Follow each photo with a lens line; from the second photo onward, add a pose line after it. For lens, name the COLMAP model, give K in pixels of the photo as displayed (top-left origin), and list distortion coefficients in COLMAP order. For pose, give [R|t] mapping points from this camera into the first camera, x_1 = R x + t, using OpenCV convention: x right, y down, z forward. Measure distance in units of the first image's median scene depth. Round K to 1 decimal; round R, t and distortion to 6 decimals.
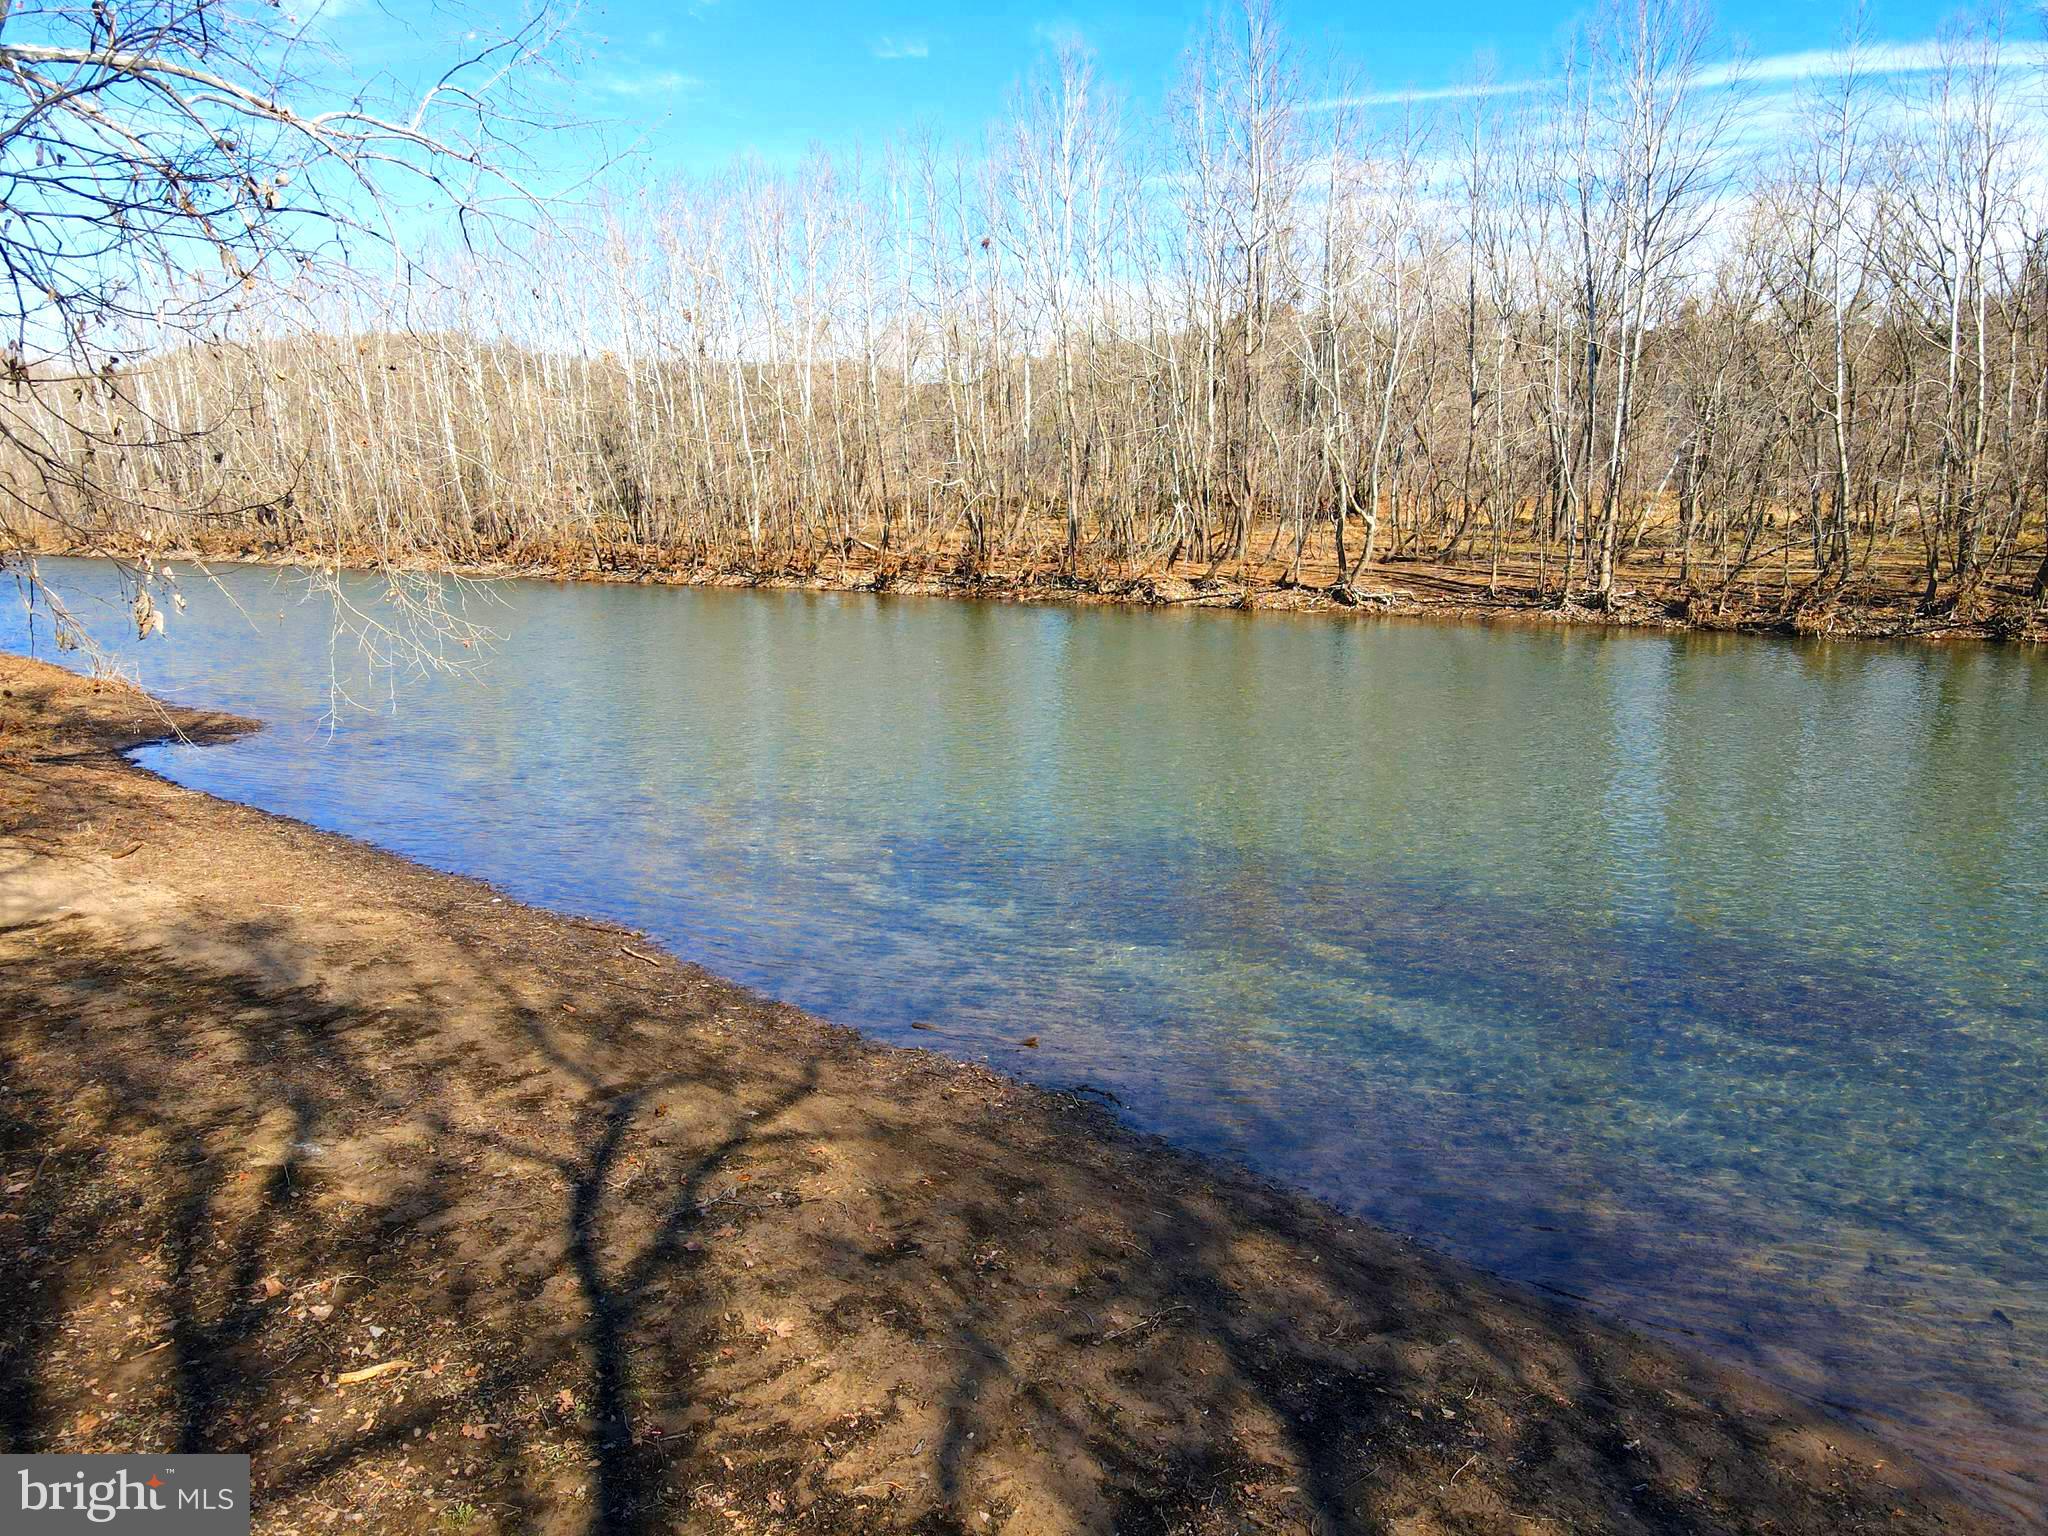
lens RADIAL K [[1511.3, 0, 1021.3], [0, 1511.3, 767.5], [0, 0, 1]] dist [0.000911, 0.023813]
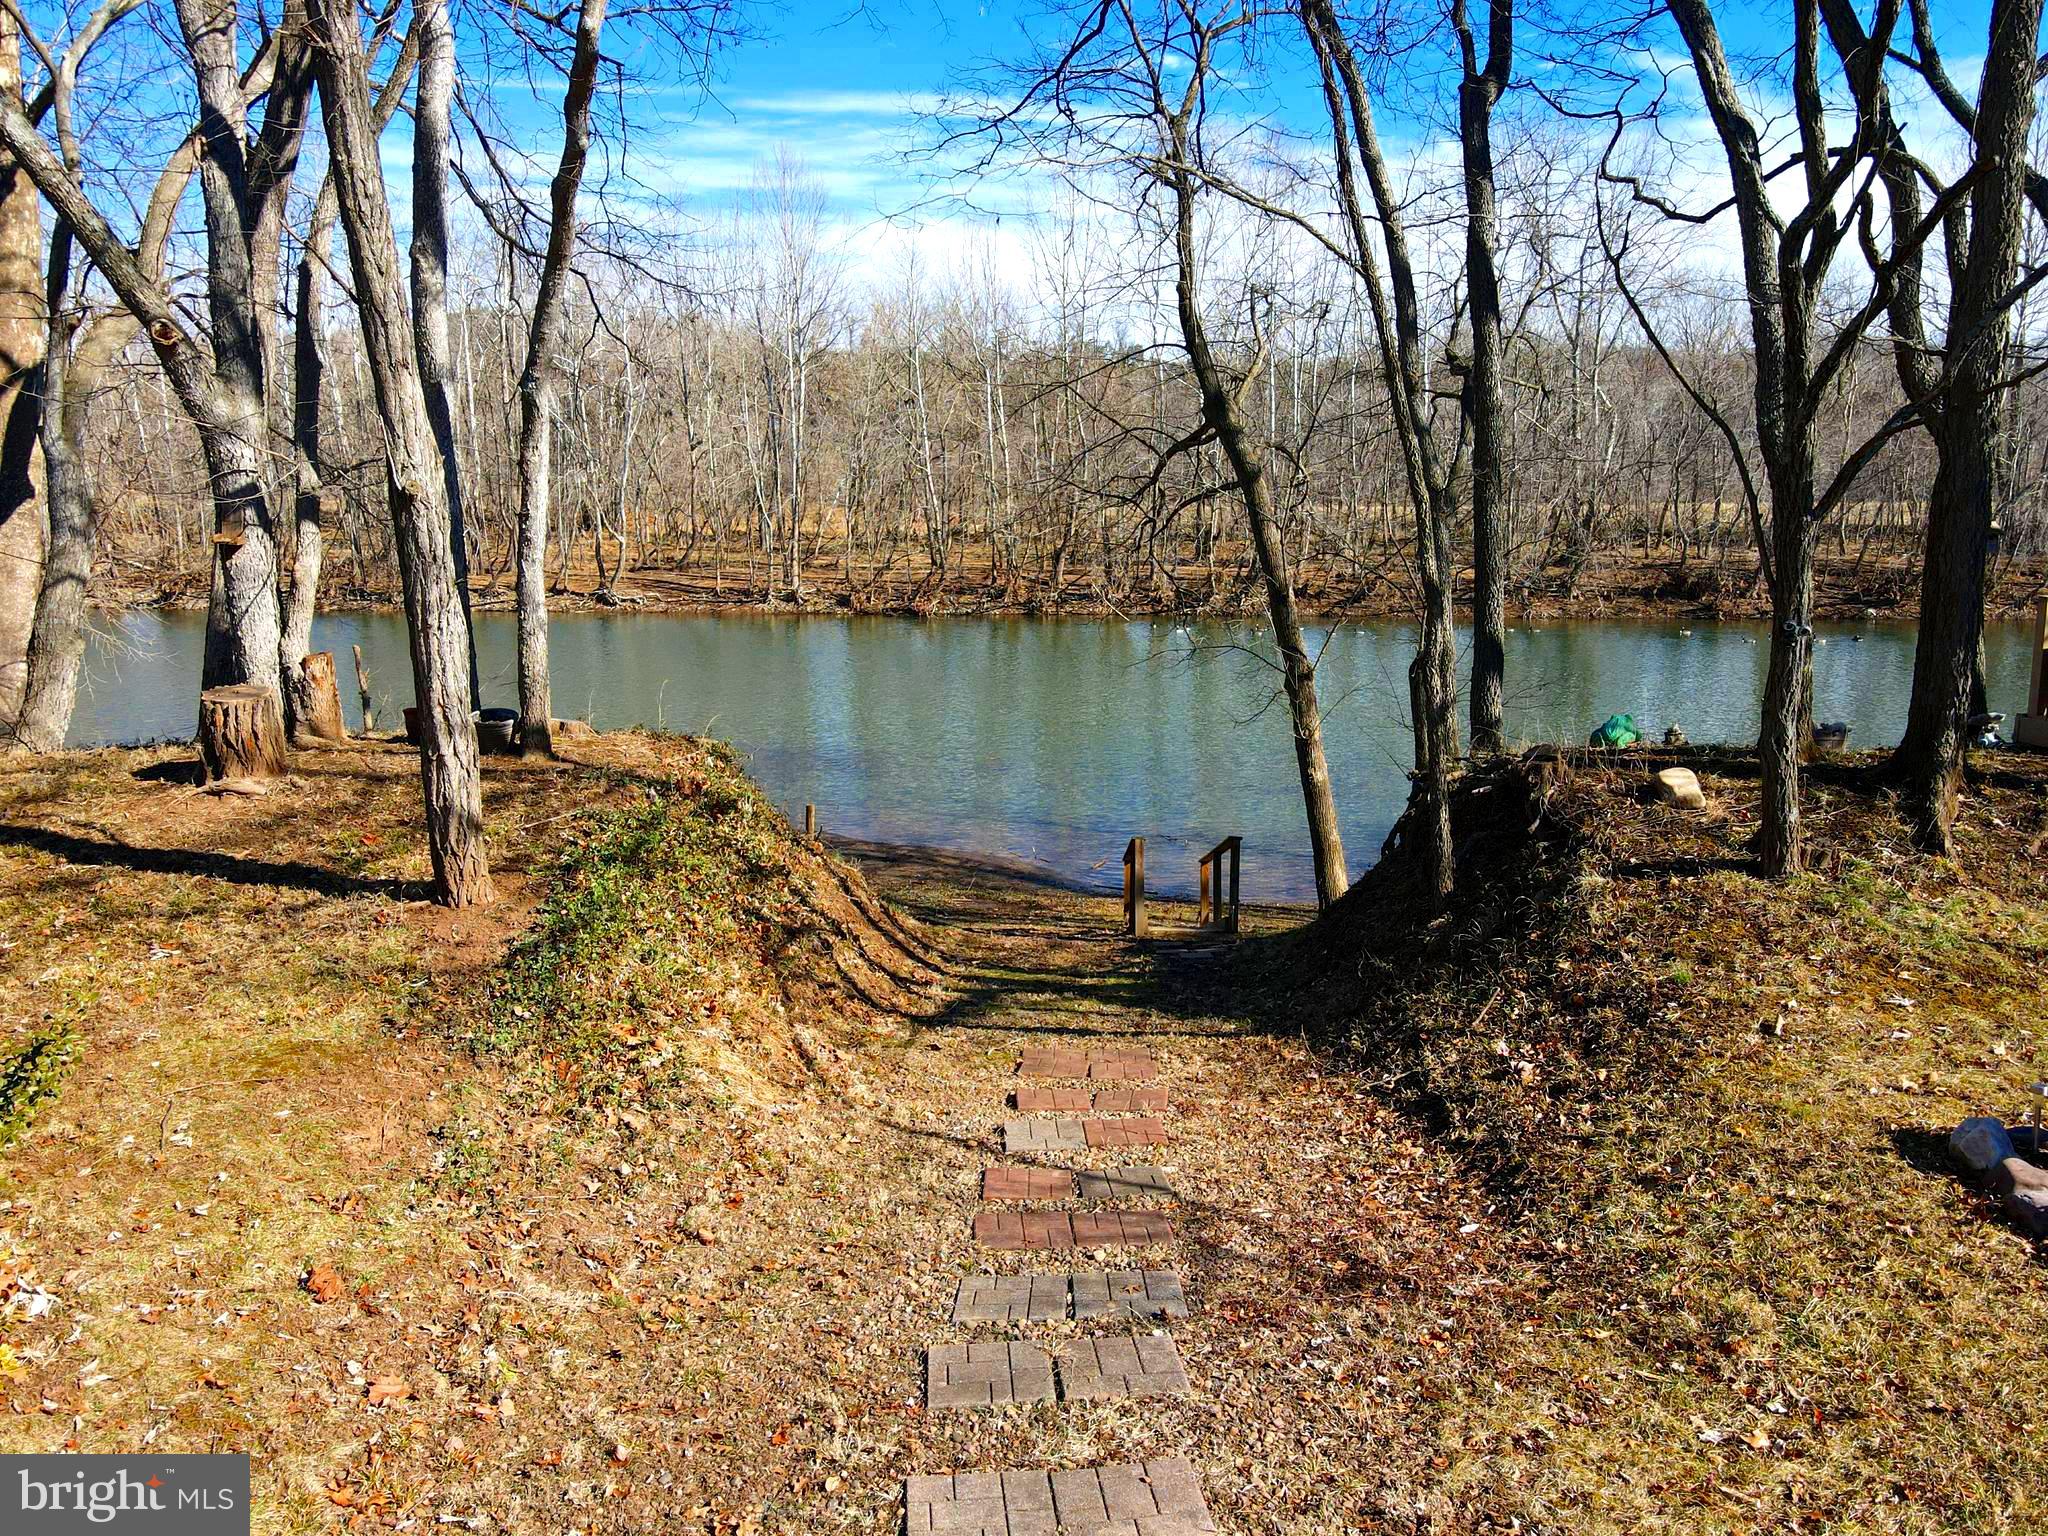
lens RADIAL K [[1511.3, 0, 1009.2], [0, 1511.3, 765.3], [0, 0, 1]] dist [0.000911, 0.023813]
pose [[0.891097, -0.088447, 0.445110, -0.065363], [0.085074, 0.995992, 0.027594, 0.020993], [-0.445767, 0.013278, 0.895051, -0.302157]]
